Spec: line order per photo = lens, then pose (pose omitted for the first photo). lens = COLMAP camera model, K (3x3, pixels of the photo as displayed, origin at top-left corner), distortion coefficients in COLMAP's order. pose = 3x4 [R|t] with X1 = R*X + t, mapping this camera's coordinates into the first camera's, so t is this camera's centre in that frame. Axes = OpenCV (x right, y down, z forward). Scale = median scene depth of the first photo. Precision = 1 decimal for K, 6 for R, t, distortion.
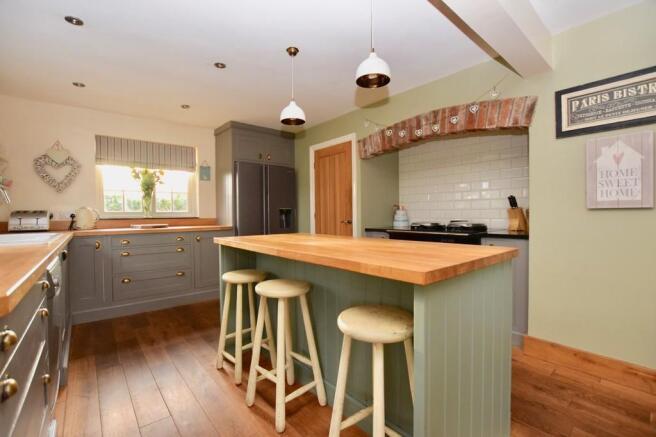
lens RADIAL K [[296.2, 0, 324.6], [0, 296.2, 219.1], [0, 0, 1]] dist [-0.020071, -0.000022]
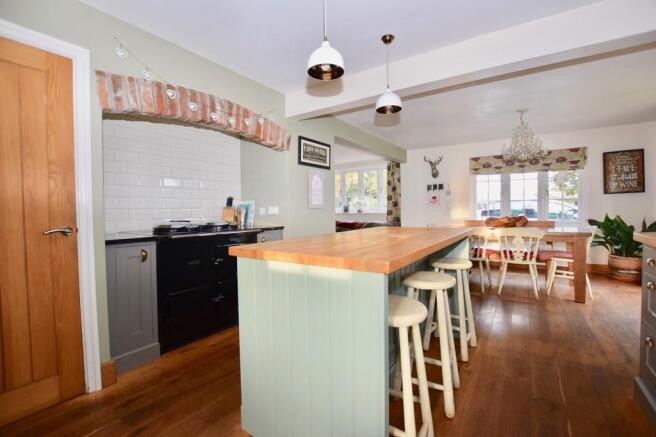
lens RADIAL K [[296.2, 0, 327.1], [0, 296.2, 217.6], [0, 0, 1]] dist [-0.020071, -0.000022]
pose [[-0.274018, -0.011554, 0.961655, -0.539008], [0.035440, 0.999127, 0.022103, -0.008846], [-0.961071, 0.040138, -0.273370, 0.854914]]
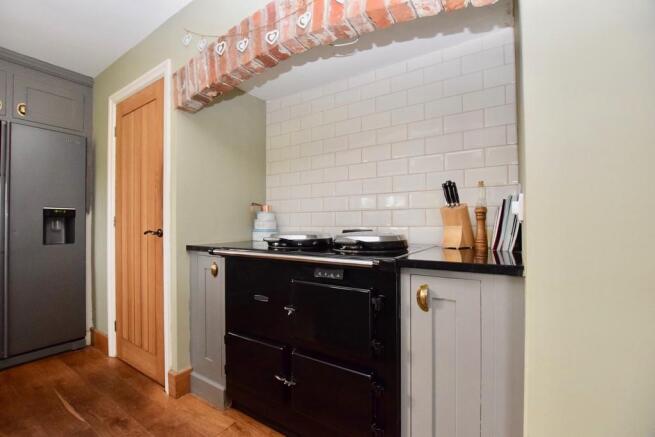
lens RADIAL K [[295.7, 0, 316.2], [0, 295.7, 218.0], [0, 0, 1]] dist [-0.020071, -0.000022]
pose [[0.964584, 0.008196, 0.263650, 0.245761], [0.001660, 0.999309, -0.037137, 0.003574], [-0.263772, 0.036259, 0.963903, 0.508925]]
